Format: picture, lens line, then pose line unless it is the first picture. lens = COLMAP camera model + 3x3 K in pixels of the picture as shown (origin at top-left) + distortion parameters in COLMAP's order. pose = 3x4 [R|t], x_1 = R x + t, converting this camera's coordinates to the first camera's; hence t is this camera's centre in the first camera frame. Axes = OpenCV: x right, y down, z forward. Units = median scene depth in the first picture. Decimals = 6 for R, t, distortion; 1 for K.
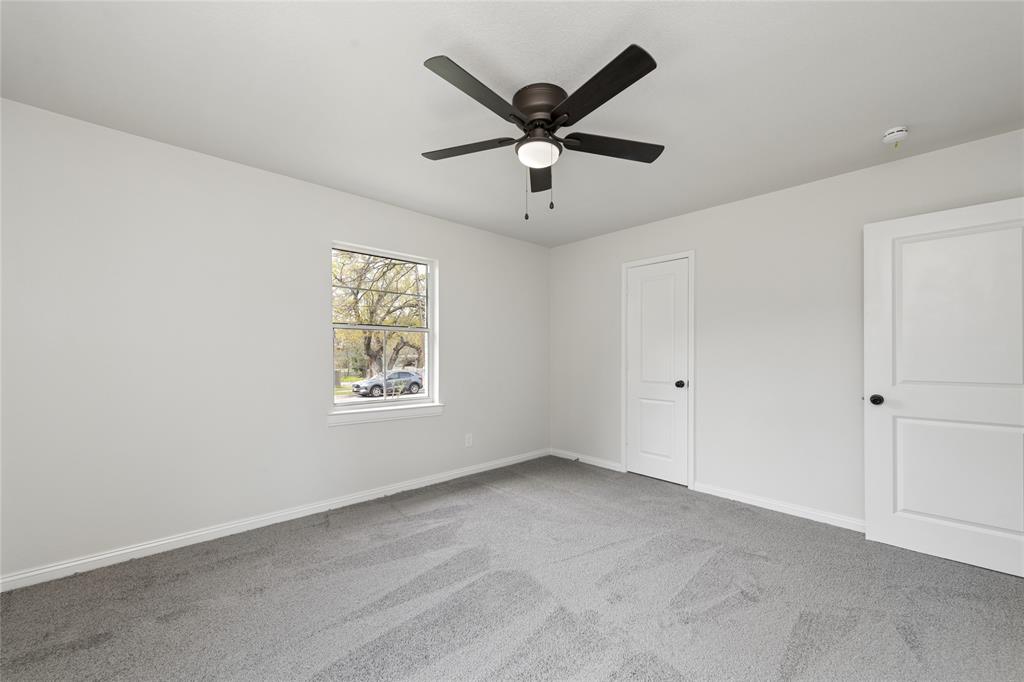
lens RADIAL K [[401.1, 0, 510.7], [0, 401.1, 346.0], [0, 0, 1]] dist [0.001855, 0.000068]
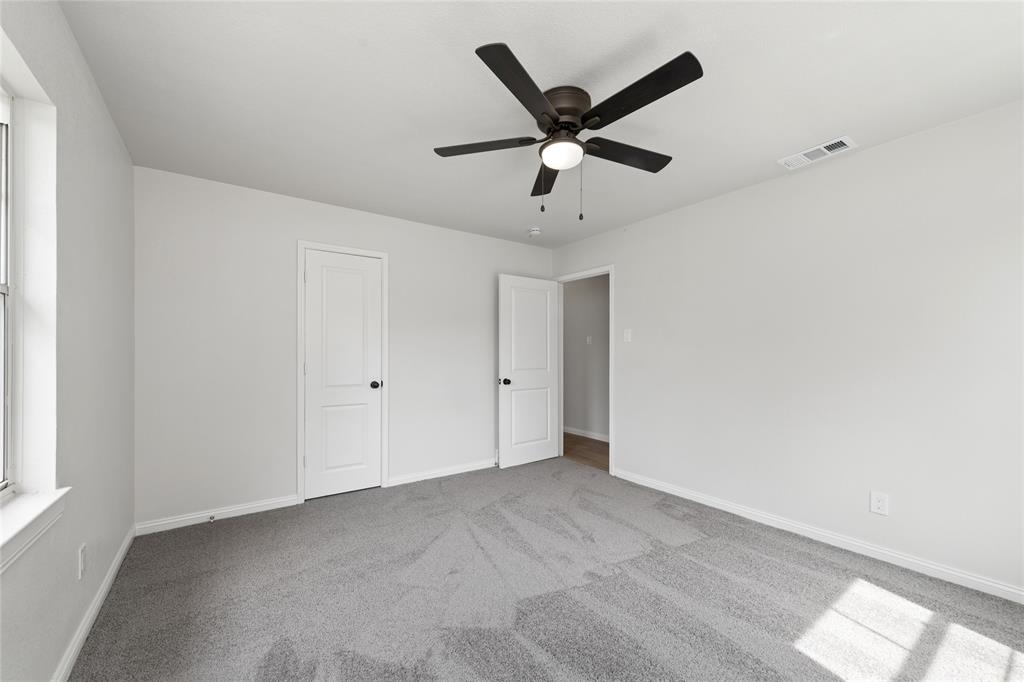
lens RADIAL K [[401.1, 0, 510.7], [0, 401.1, 346.0], [0, 0, 1]] dist [0.001855, 0.000068]
pose [[0.130700, 0.016503, 0.991285, -0.683810], [-0.018400, 0.999730, -0.014217, 0.010631], [-0.991251, -0.016381, 0.130968, 0.731757]]
